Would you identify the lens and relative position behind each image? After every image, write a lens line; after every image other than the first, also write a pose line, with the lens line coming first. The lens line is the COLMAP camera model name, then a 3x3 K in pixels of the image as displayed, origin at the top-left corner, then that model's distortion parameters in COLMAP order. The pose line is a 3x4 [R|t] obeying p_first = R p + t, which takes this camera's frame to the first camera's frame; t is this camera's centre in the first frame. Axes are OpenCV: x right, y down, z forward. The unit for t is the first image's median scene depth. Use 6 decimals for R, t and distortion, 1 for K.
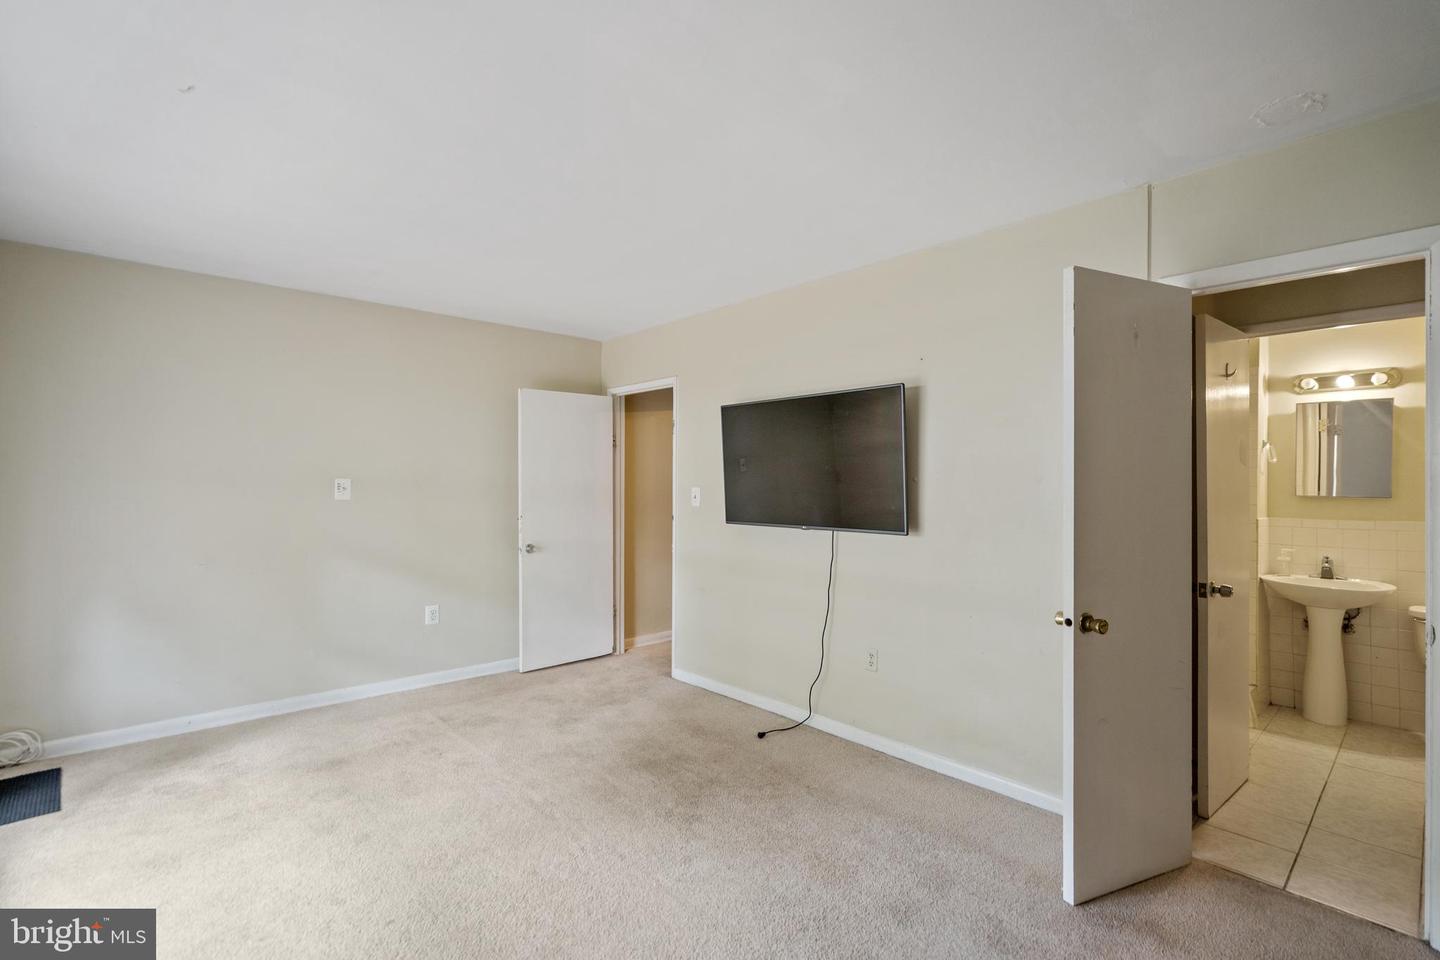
lens RADIAL K [[658.8, 0, 710.5], [0, 658.8, 477.7], [0, 0, 1]] dist [-0.000676, 0.001416]
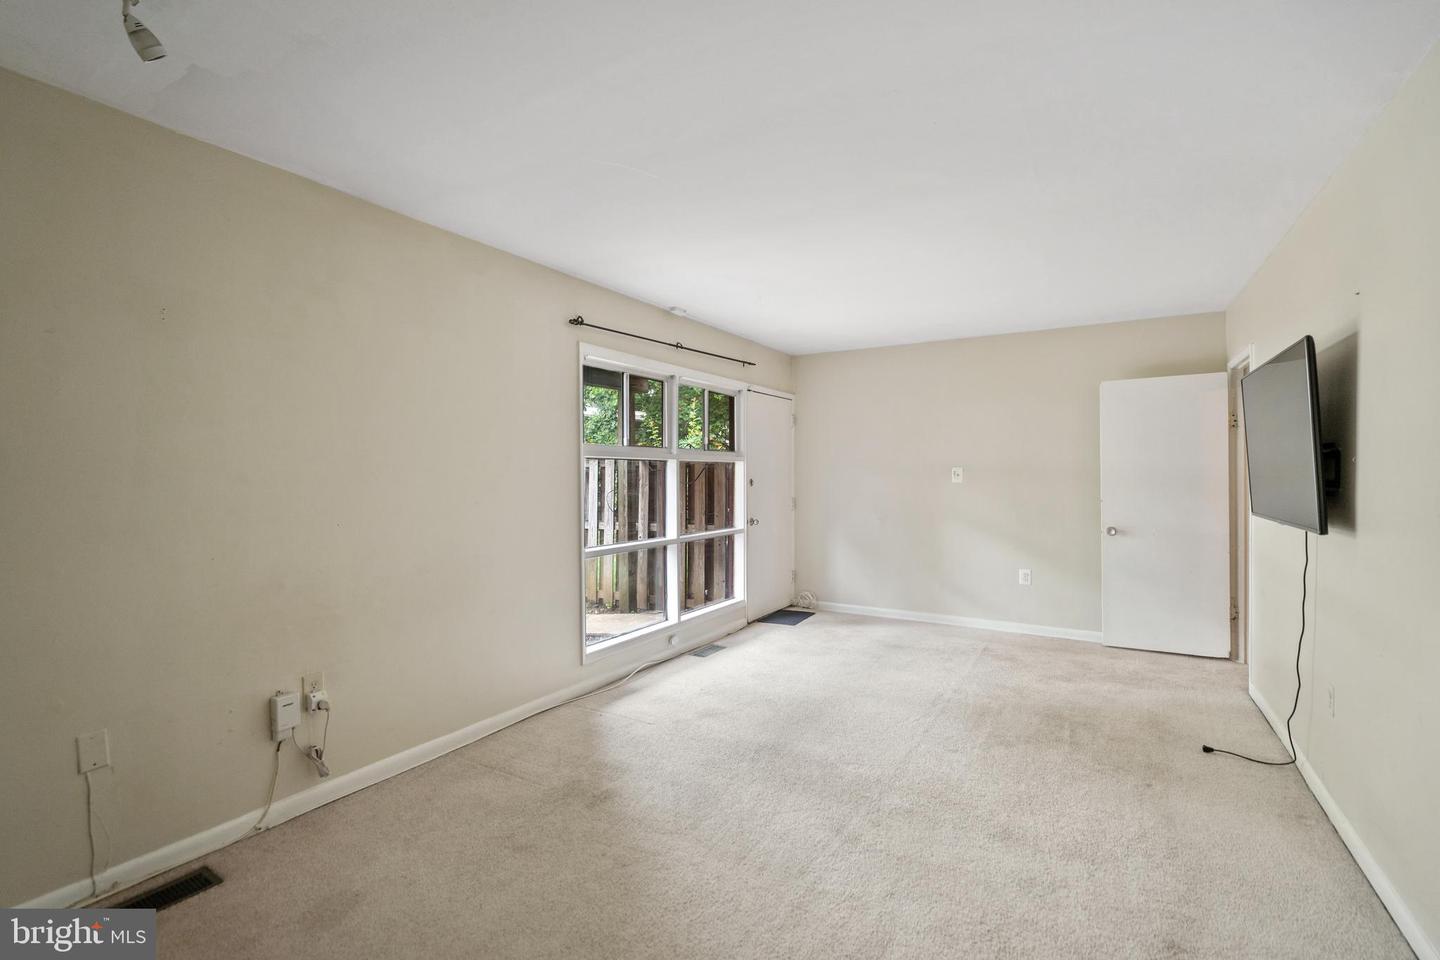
lens RADIAL K [[660.0, 0, 708.5], [0, 660.0, 476.8], [0, 0, 1]] dist [-0.000693, 0.000867]
pose [[0.282642, 0.000252, -0.959225, 0.650160], [0.013112, 0.999906, 0.004127, 0.007959], [0.959136, -0.013744, 0.282612, 0.090984]]
